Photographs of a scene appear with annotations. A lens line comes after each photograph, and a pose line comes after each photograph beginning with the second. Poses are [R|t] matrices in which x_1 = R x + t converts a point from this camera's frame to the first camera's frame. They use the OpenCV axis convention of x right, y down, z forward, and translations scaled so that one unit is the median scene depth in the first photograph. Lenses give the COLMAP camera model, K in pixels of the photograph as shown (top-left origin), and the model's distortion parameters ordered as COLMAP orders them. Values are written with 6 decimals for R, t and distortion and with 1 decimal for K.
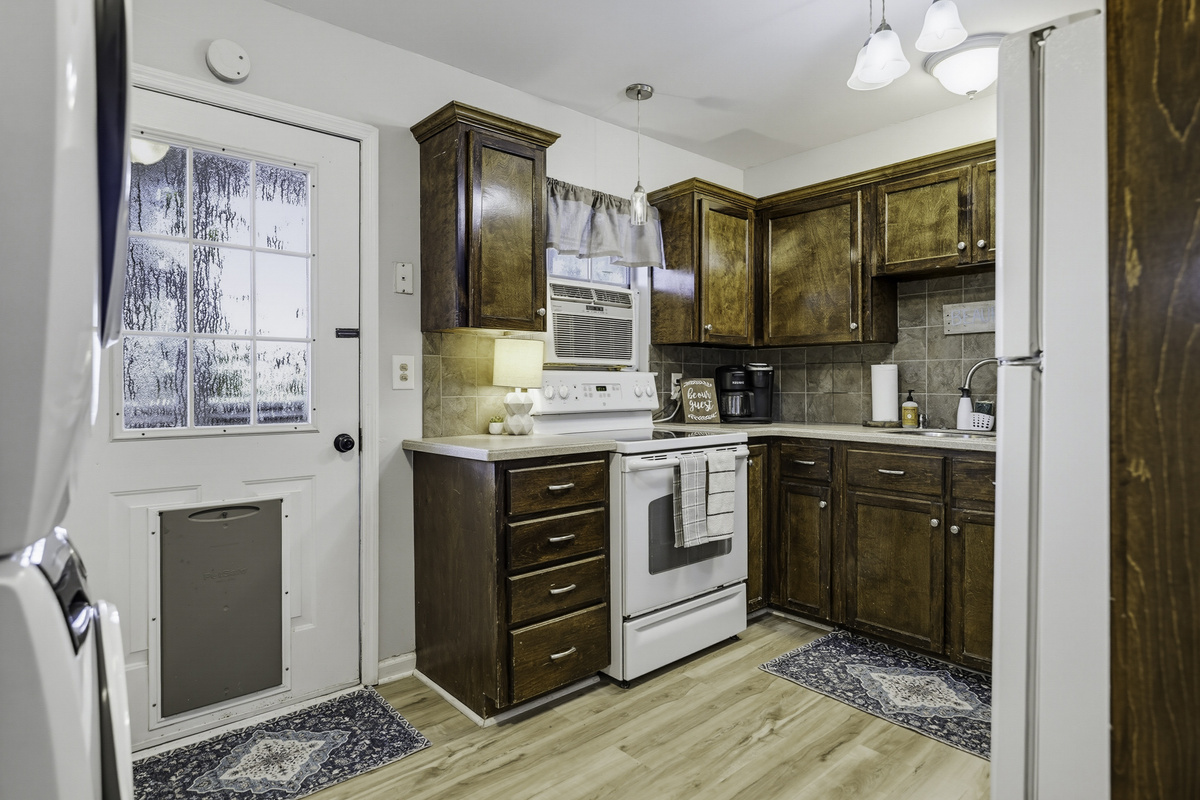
lens RADIAL K [[636.8, 0, 600.0], [0, 636.8, 400.0], [0, 0, 1]] dist [-0.001847, -0.000427]
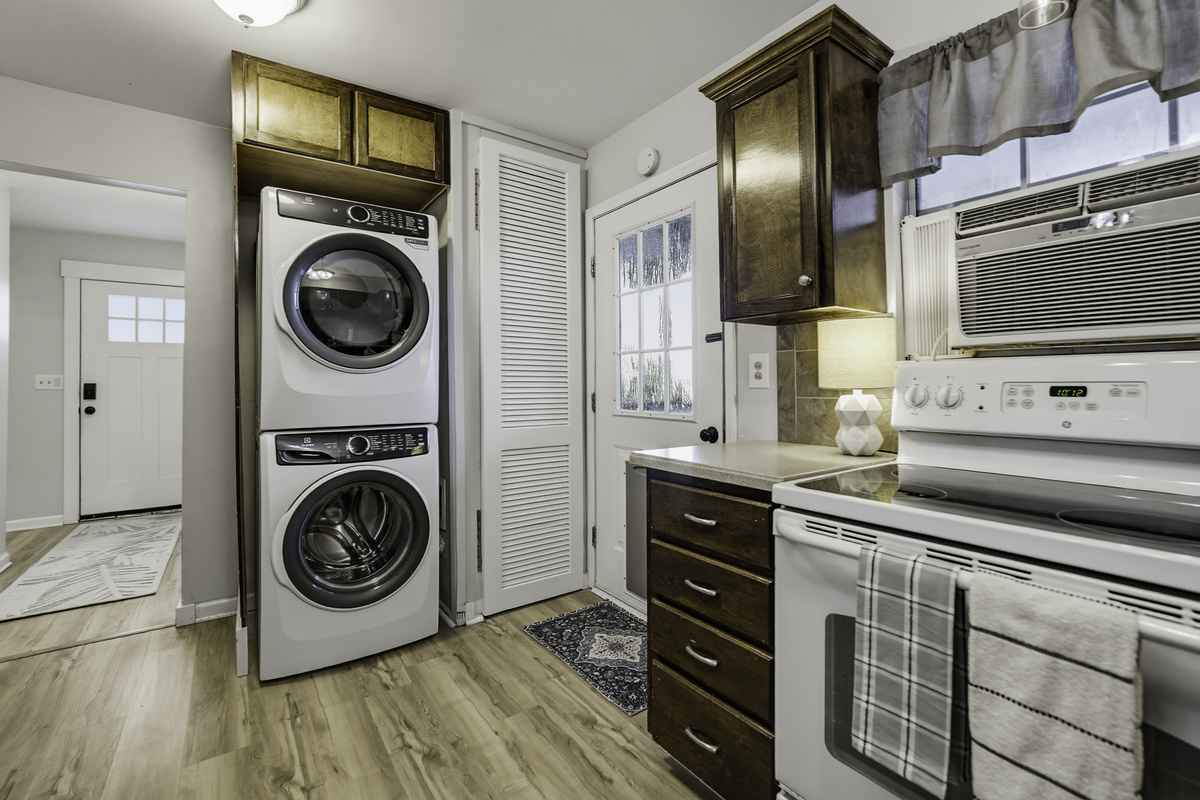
lens RADIAL K [[515.8, 0, 599.1], [0, 515.8, 383.4], [0, 0, 1]] dist [-0.014712, -0.000073]
pose [[-0.095120, 0.003820, -0.995458, 0.498545], [-0.017780, 0.999827, 0.005536, -0.024069], [0.995307, 0.018226, -0.095035, 0.833445]]
